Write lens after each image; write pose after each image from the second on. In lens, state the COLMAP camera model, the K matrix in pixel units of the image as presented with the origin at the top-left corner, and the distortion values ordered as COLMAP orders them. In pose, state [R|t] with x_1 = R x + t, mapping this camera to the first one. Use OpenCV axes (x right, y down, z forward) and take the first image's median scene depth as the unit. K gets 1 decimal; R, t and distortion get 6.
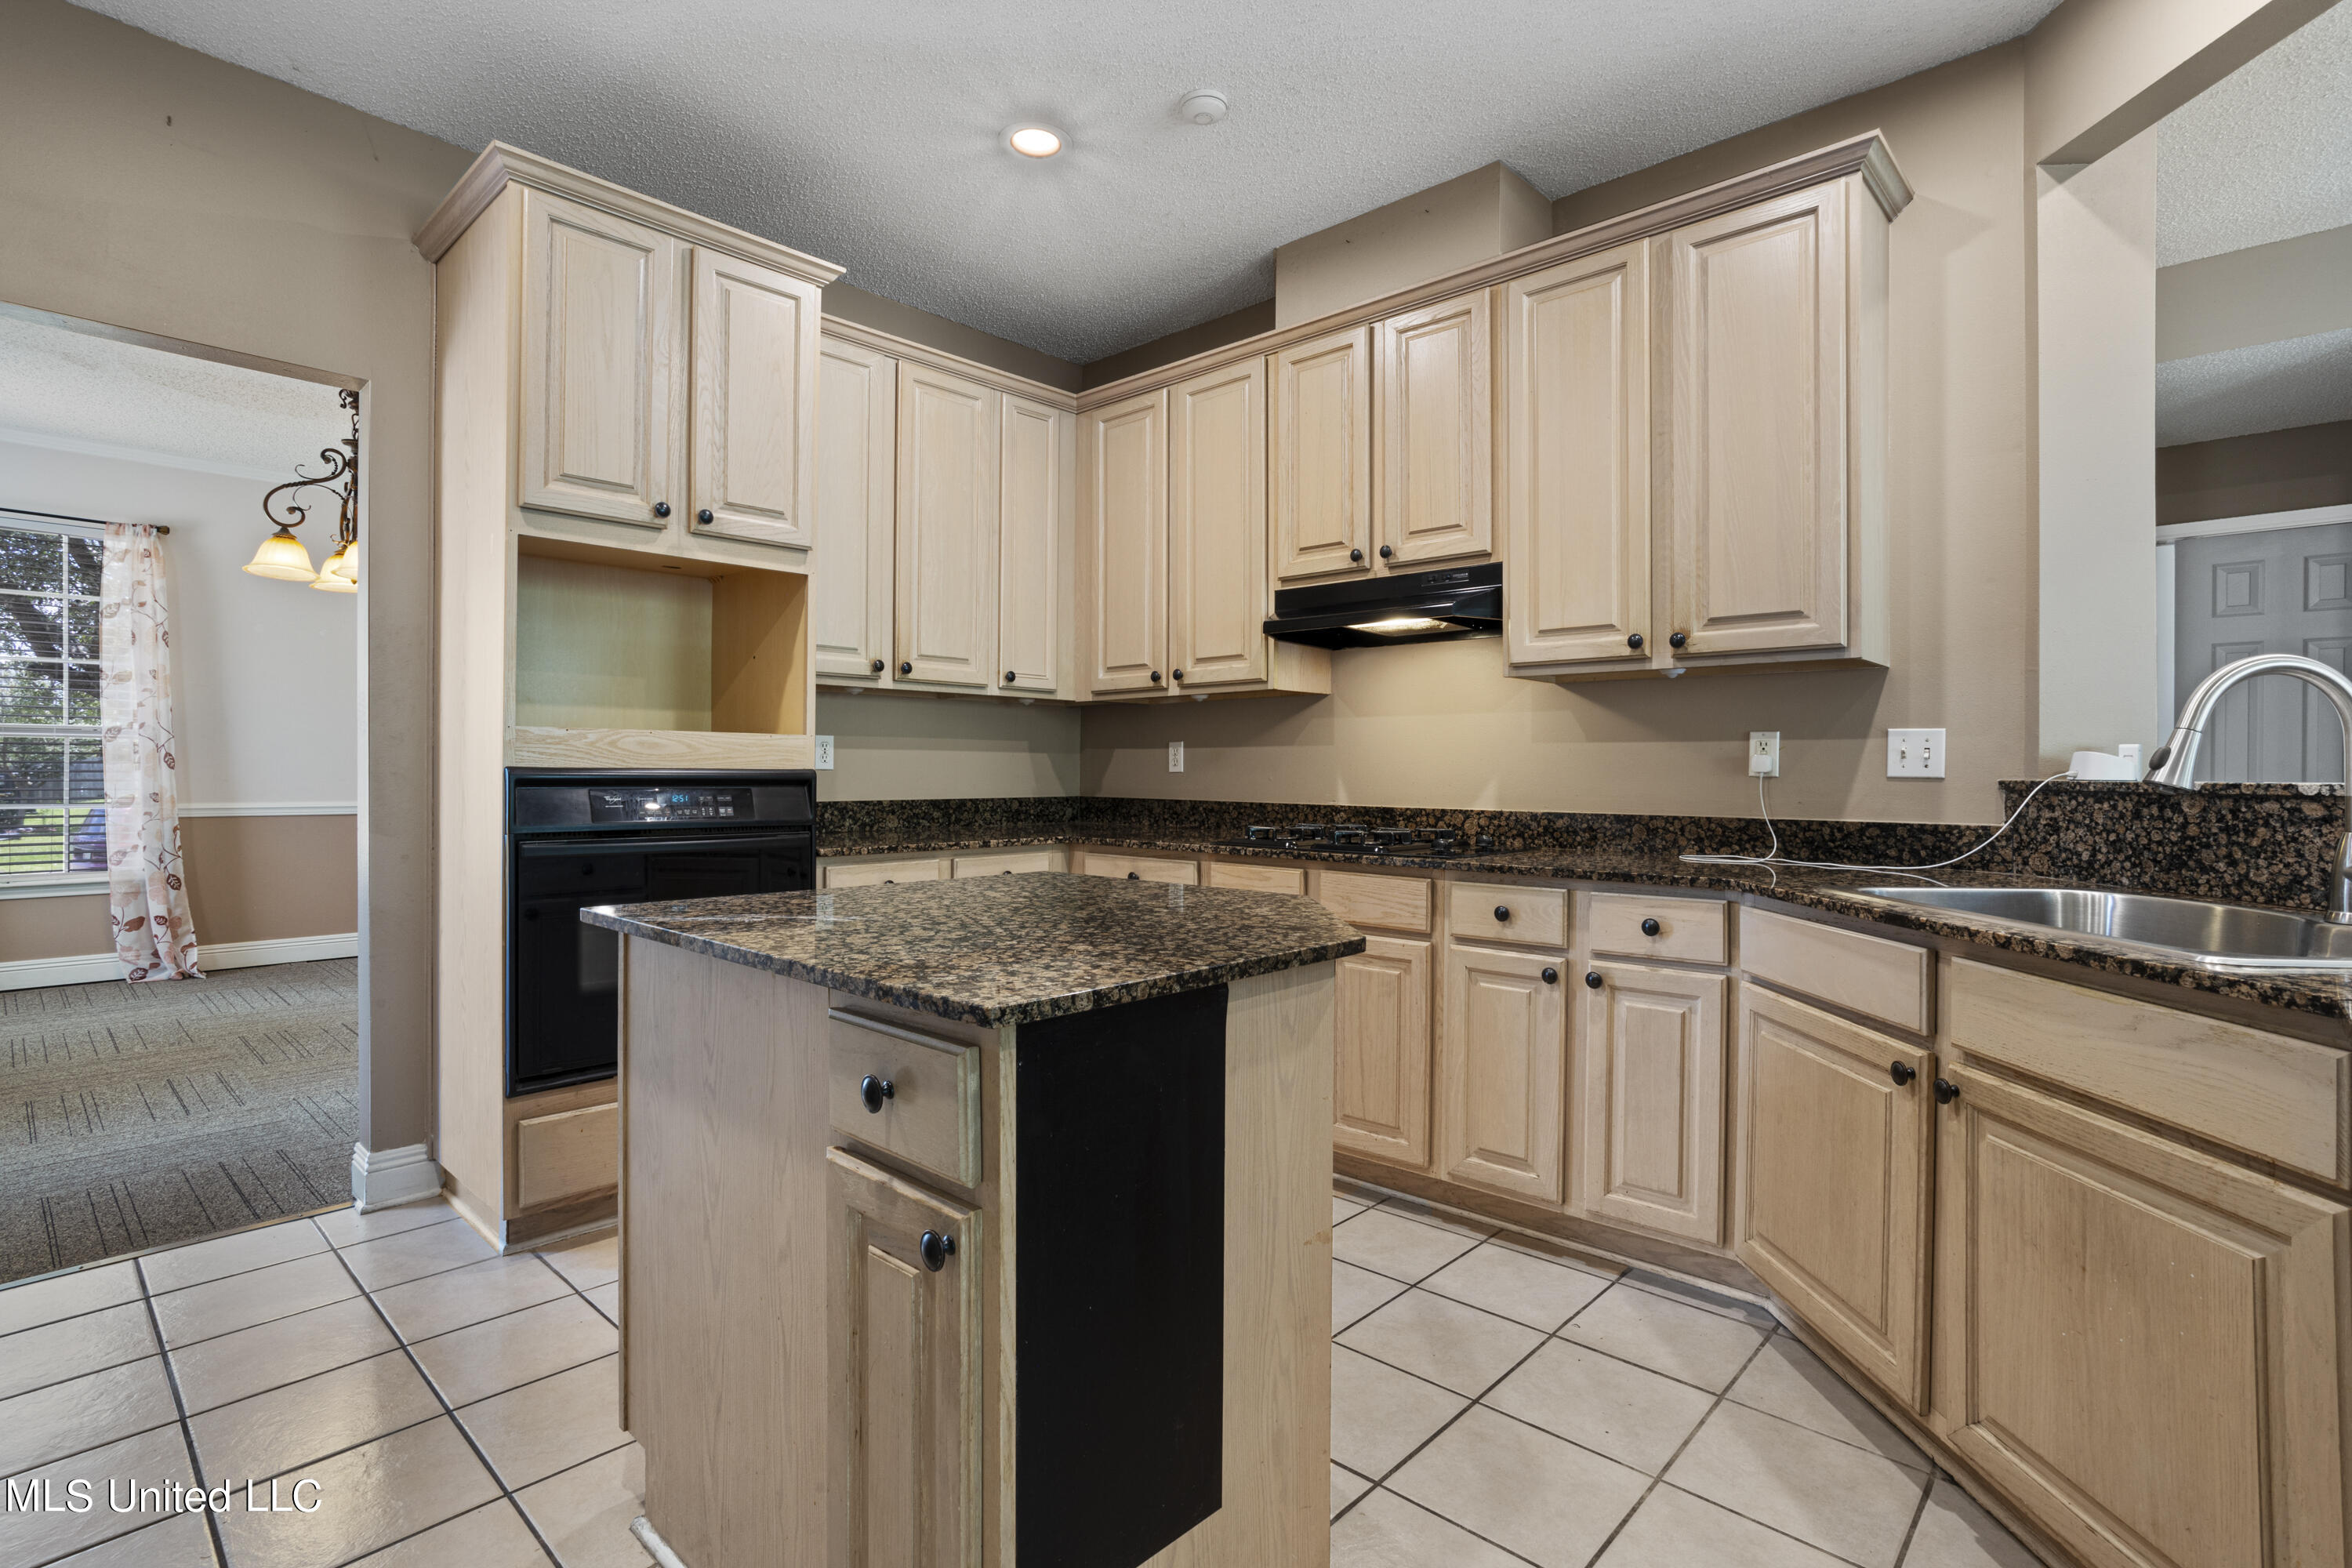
lens RADIAL K [[1152.8, 0, 1194.4], [0, 1152.8, 786.3], [0, 0, 1]] dist [-0.015852, 0.003929]
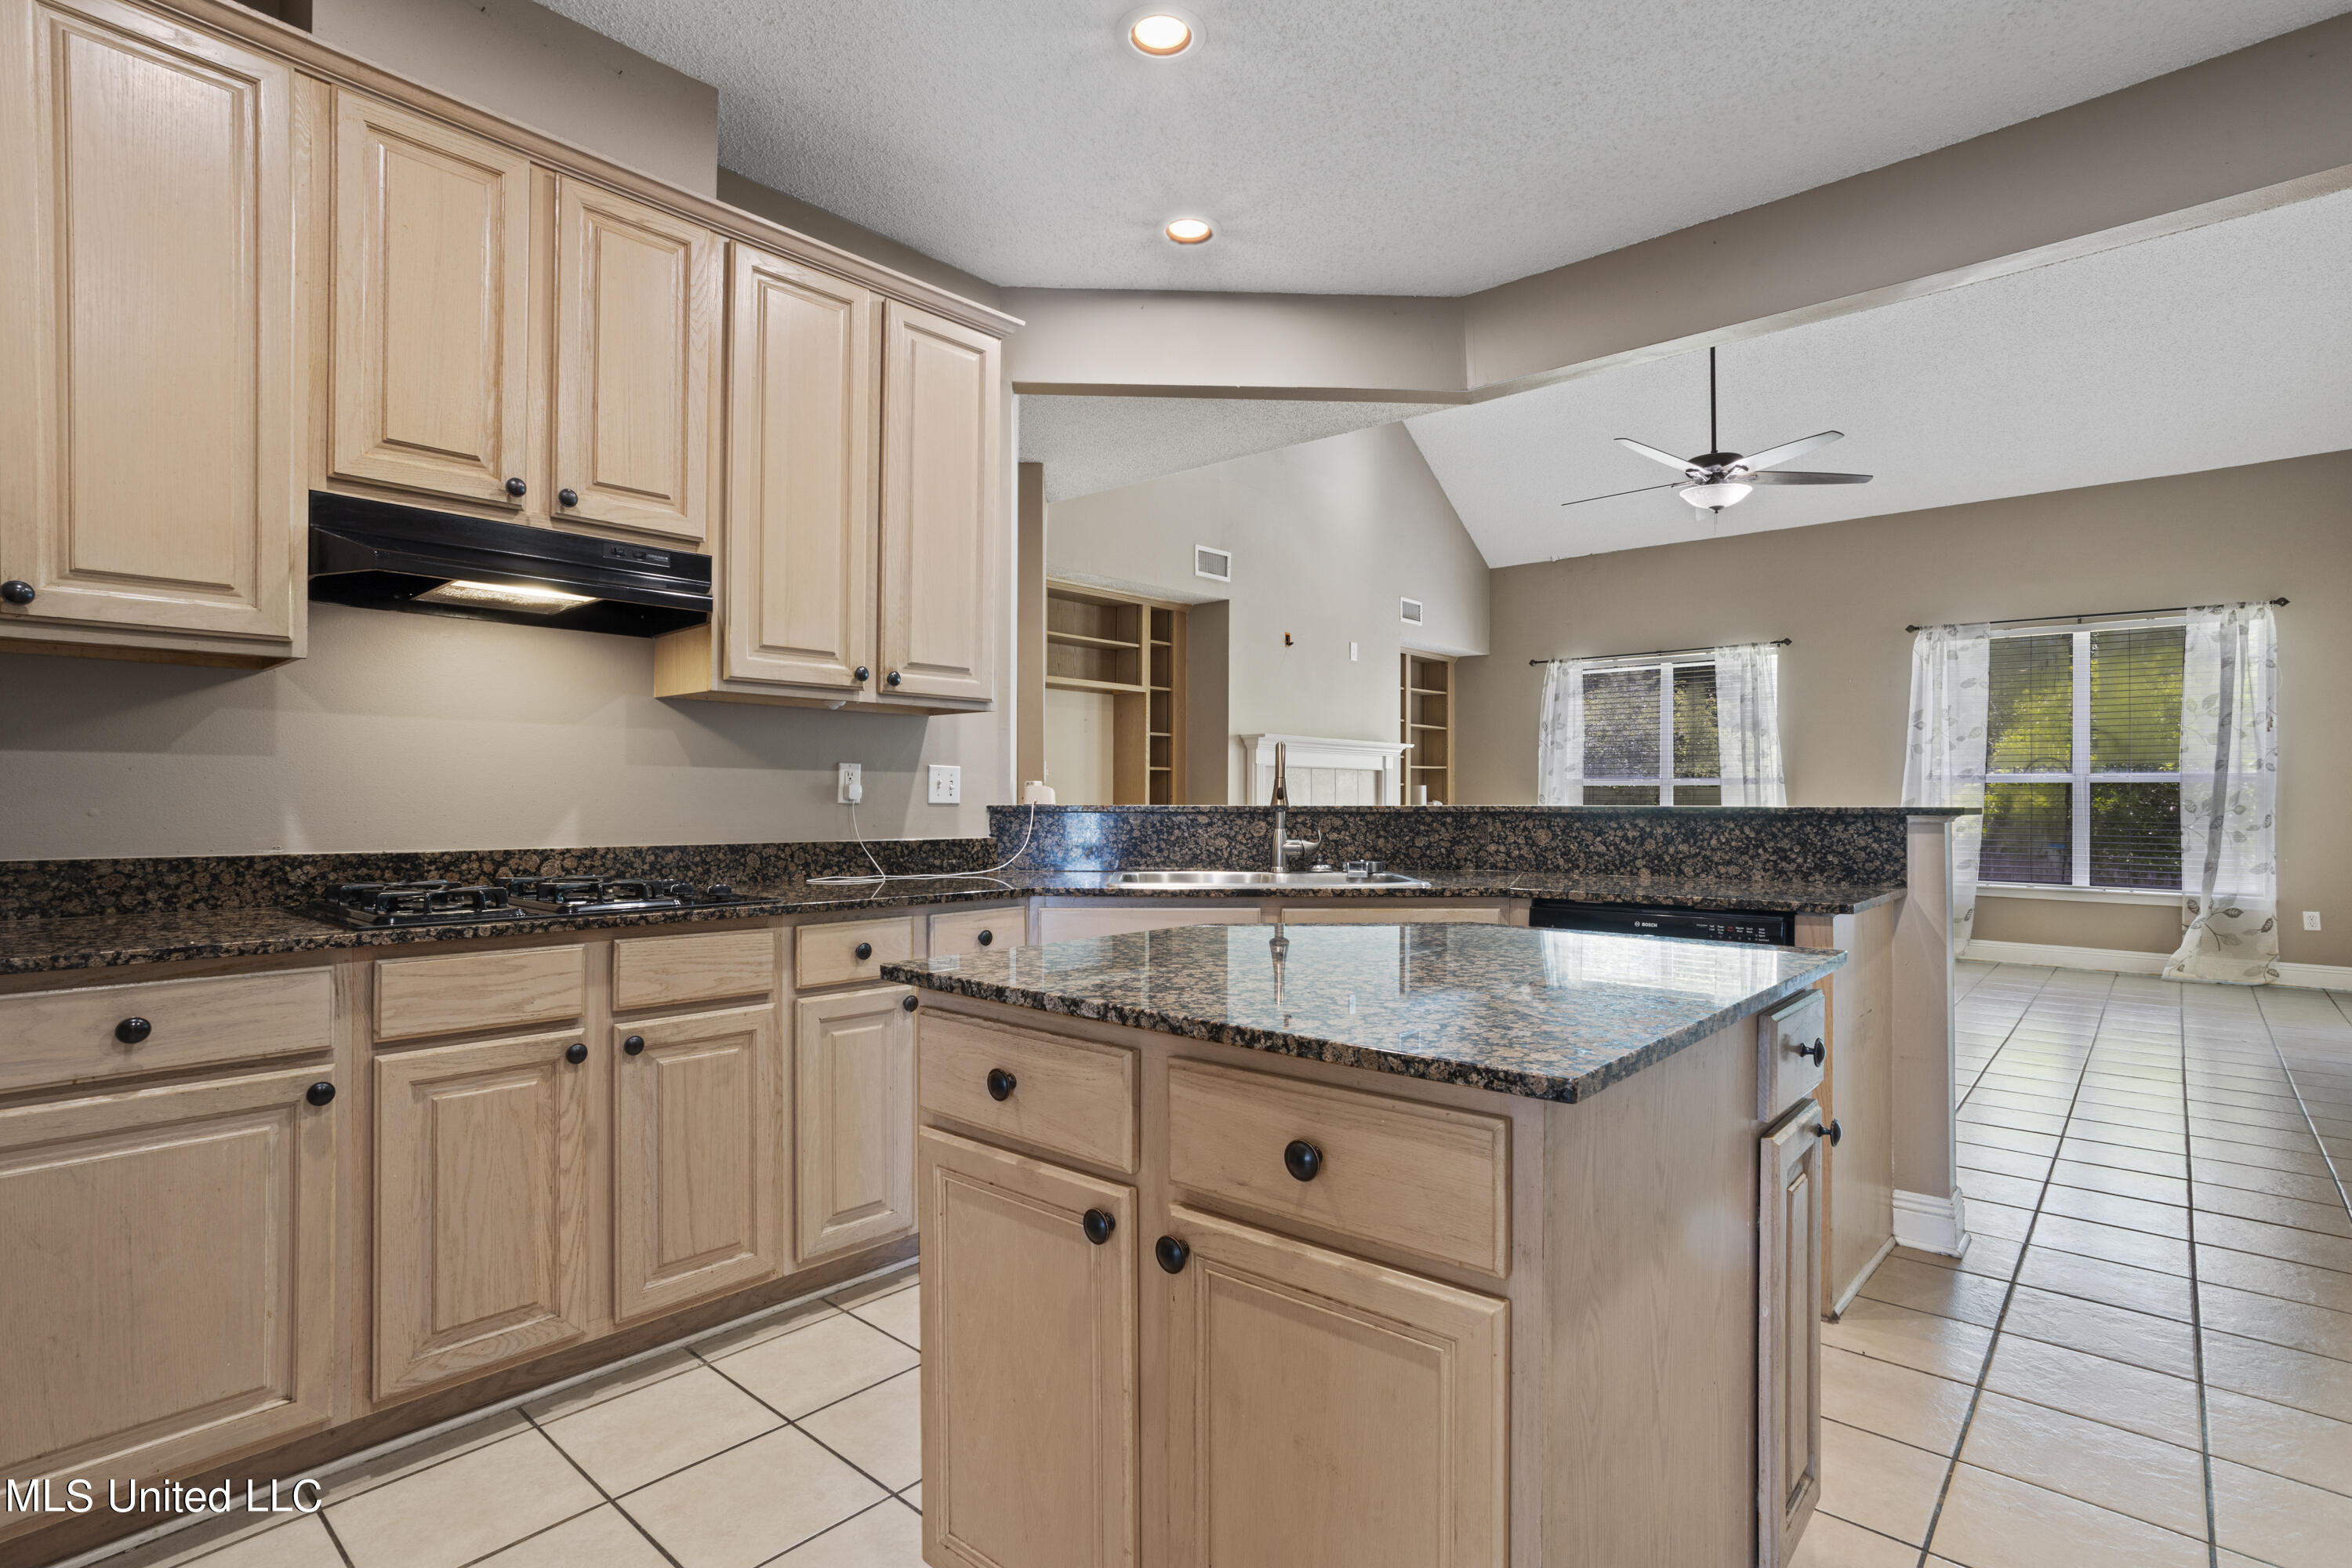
lens RADIAL K [[1152.8, 0, 1188.0], [0, 1152.8, 805.5], [0, 0, 1]] dist [-0.015852, 0.003929]
pose [[-0.022144, -0.009029, 0.999714, -0.620388], [0.009600, 0.999911, 0.009244, -0.013555], [-0.999709, 0.009802, -0.022055, 0.687259]]
